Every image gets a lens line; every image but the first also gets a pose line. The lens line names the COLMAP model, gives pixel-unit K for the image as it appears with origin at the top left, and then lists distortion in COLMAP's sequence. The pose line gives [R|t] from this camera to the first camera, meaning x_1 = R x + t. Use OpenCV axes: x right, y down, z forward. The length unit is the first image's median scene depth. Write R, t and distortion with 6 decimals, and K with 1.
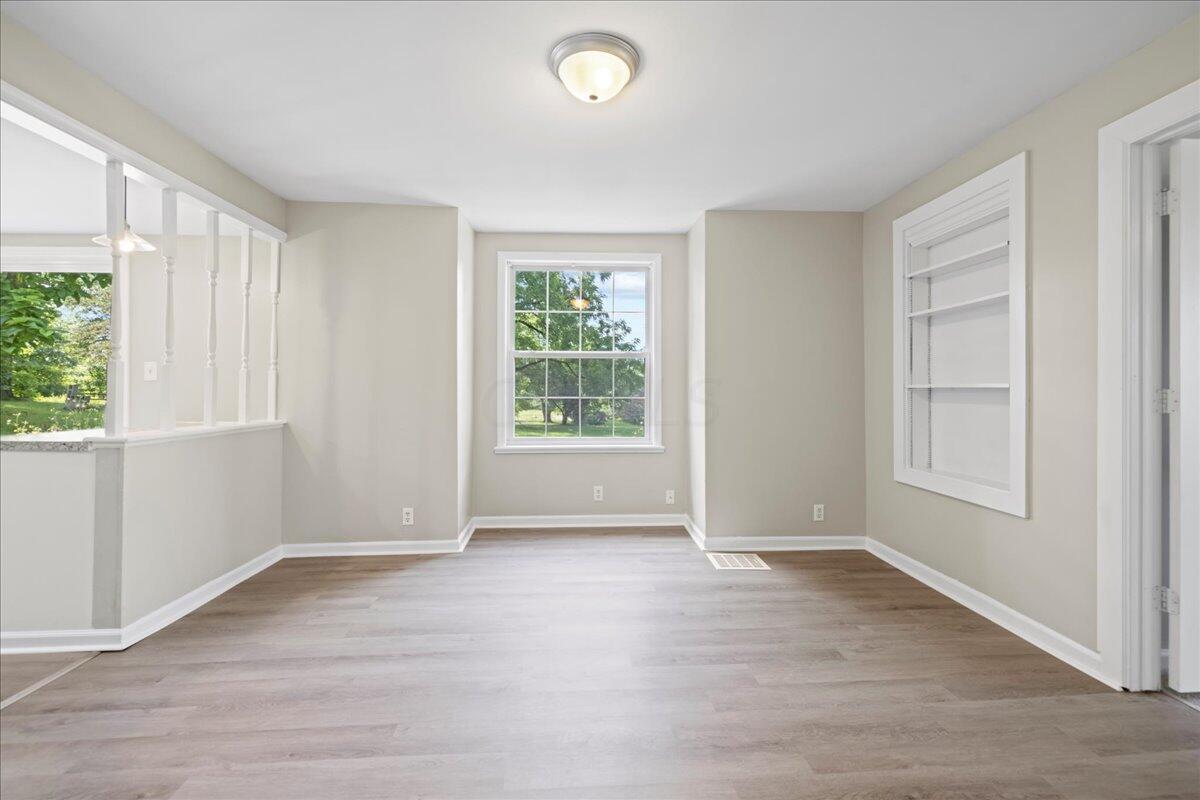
lens RADIAL K [[502.2, 0, 604.6], [0, 502.2, 394.3], [0, 0, 1]] dist [0.000775, -0.000158]
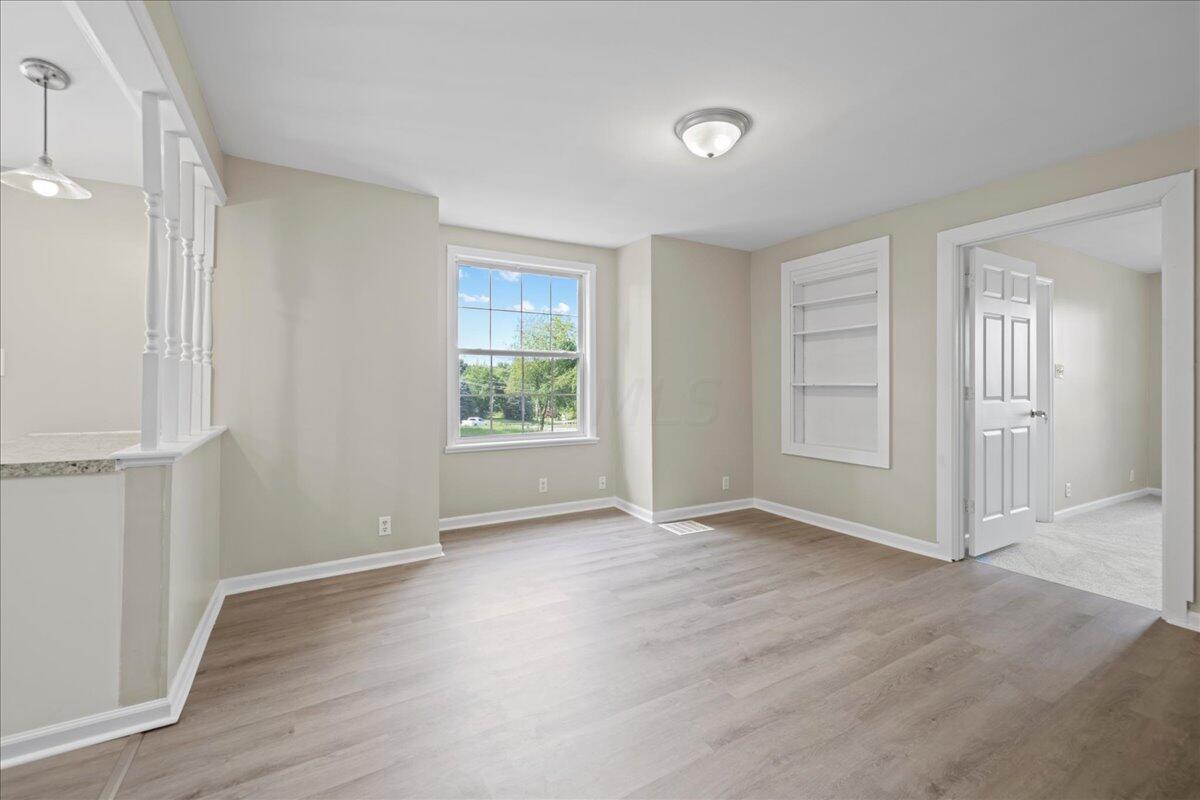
lens RADIAL K [[502.2, 0, 601.4], [0, 502.2, 391.3], [0, 0, 1]] dist [0.000775, -0.000158]
pose [[0.892616, -0.006060, 0.450777, -0.509424], [0.005297, 0.999982, 0.002954, -0.003715], [-0.450787, -0.000249, 0.892632, 0.002576]]
